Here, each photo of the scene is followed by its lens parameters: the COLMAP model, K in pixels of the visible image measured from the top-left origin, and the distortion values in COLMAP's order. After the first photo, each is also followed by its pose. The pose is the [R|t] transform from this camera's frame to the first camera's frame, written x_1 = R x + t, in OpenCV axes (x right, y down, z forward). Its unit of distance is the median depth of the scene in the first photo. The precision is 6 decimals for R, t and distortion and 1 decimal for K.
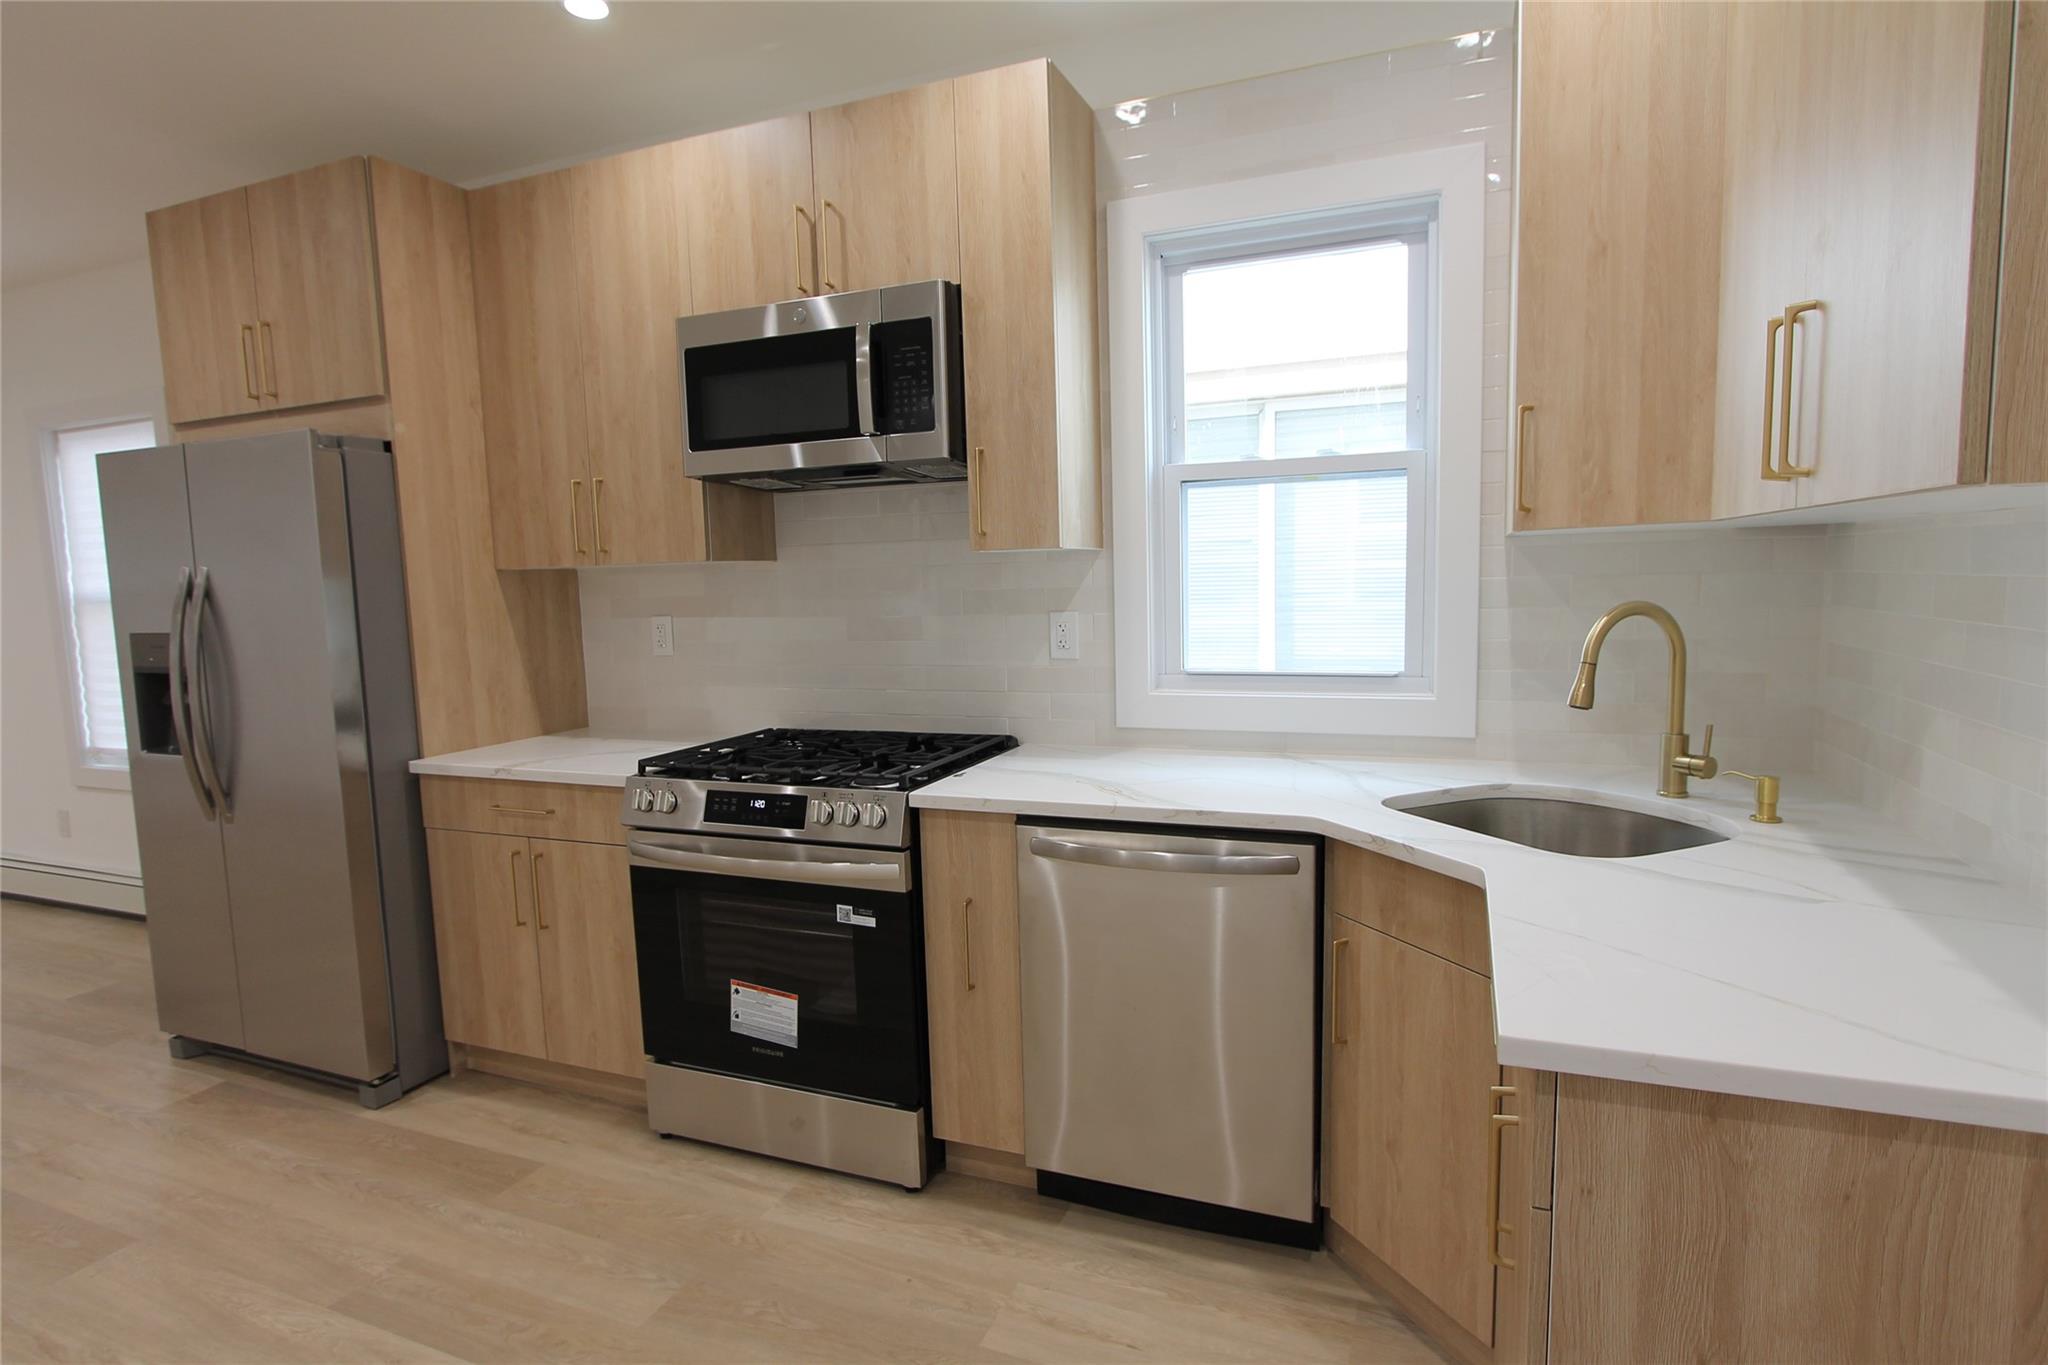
lens RADIAL K [[1080.0, 0, 1014.0], [0, 1080.0, 693.1], [0, 0, 1]] dist [-0.011881, 0.000697]
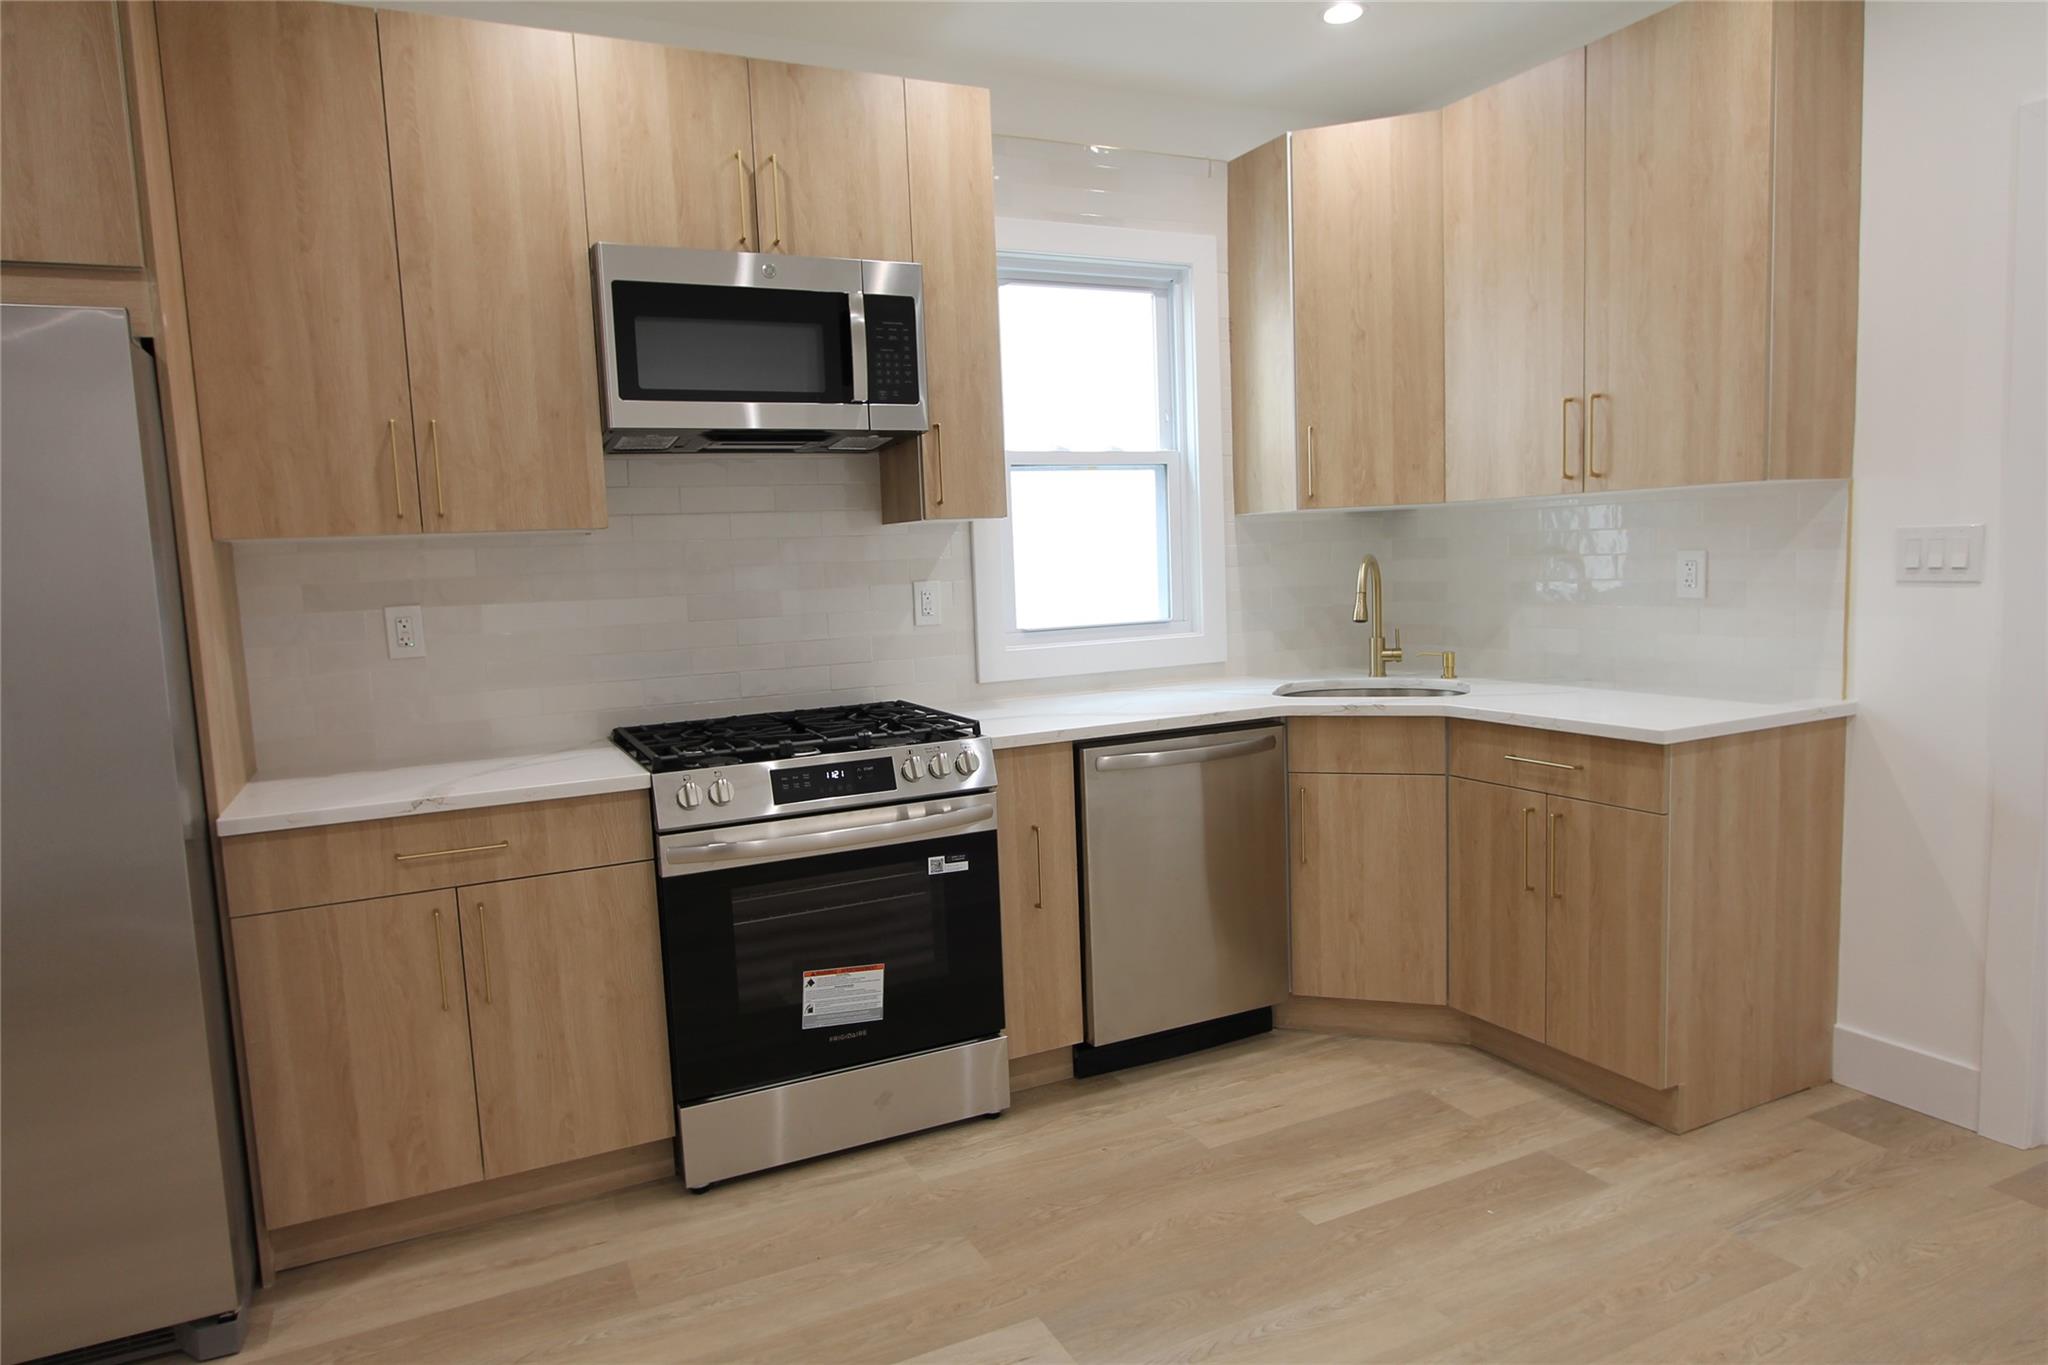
lens RADIAL K [[1255.9, 0, 1029.5], [0, 1255.9, 692.0], [0, 0, 1]] dist [-0.011905, 0.007053]
pose [[0.658722, -0.079963, 0.748125, -0.918430], [0.106366, 0.994247, 0.012615, 0.032368], [-0.744830, 0.071266, 0.663438, 0.119315]]
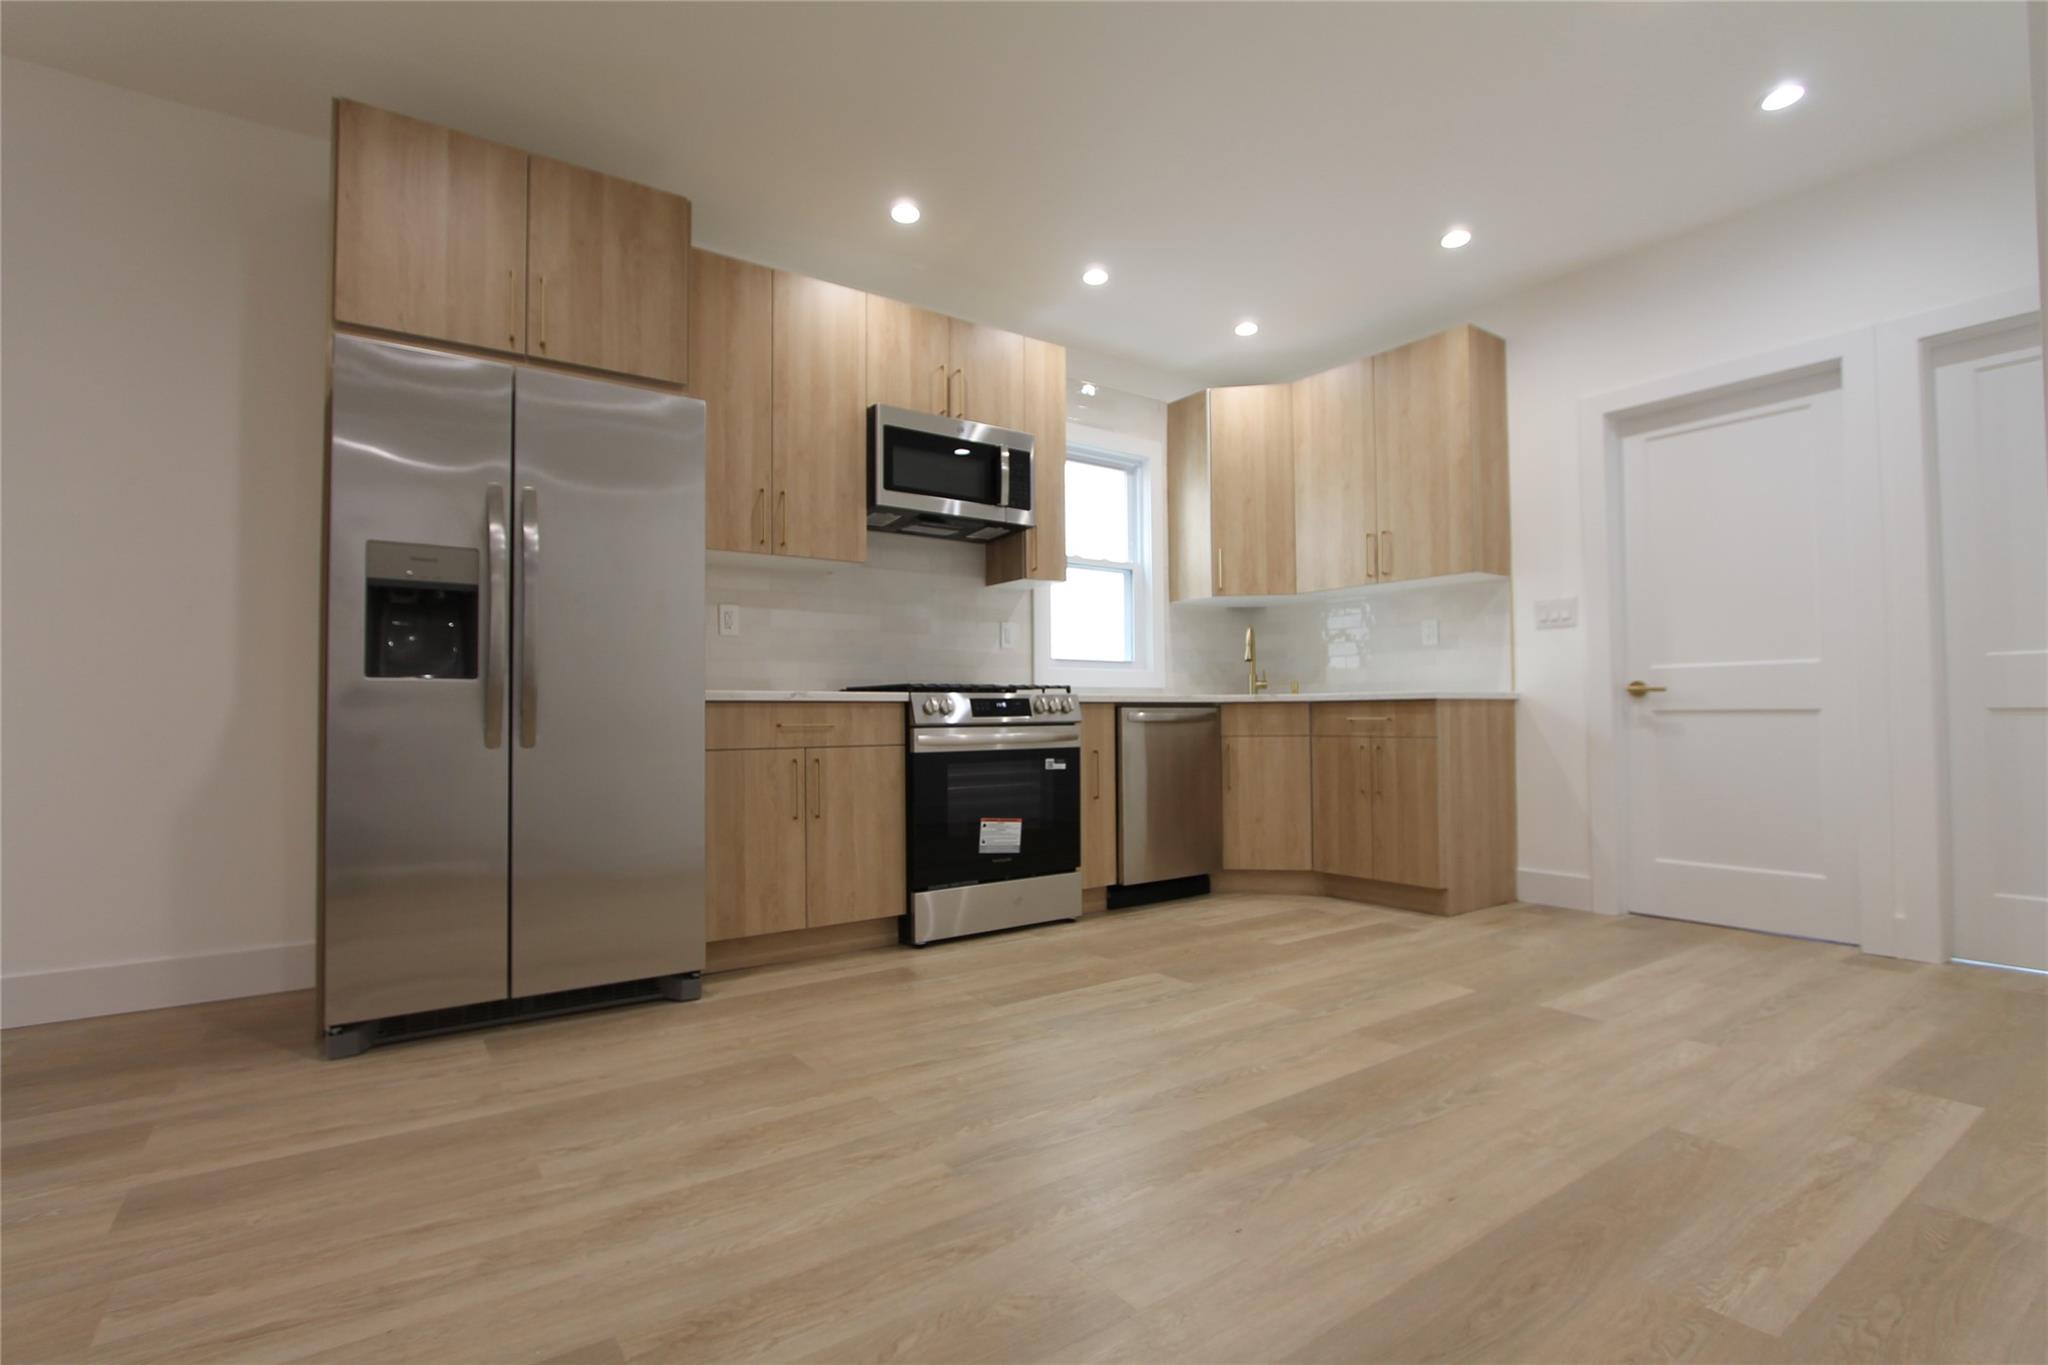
lens RADIAL K [[962.5, 0, 1031.8], [0, 962.5, 690.6], [0, 0, 1]] dist [-0.019693, 0.000256]
pose [[0.518980, 0.046906, 0.853499, -1.436816], [0.089568, 0.990012, -0.108872, 0.238799], [-0.850081, 0.132949, 0.509595, 0.185896]]
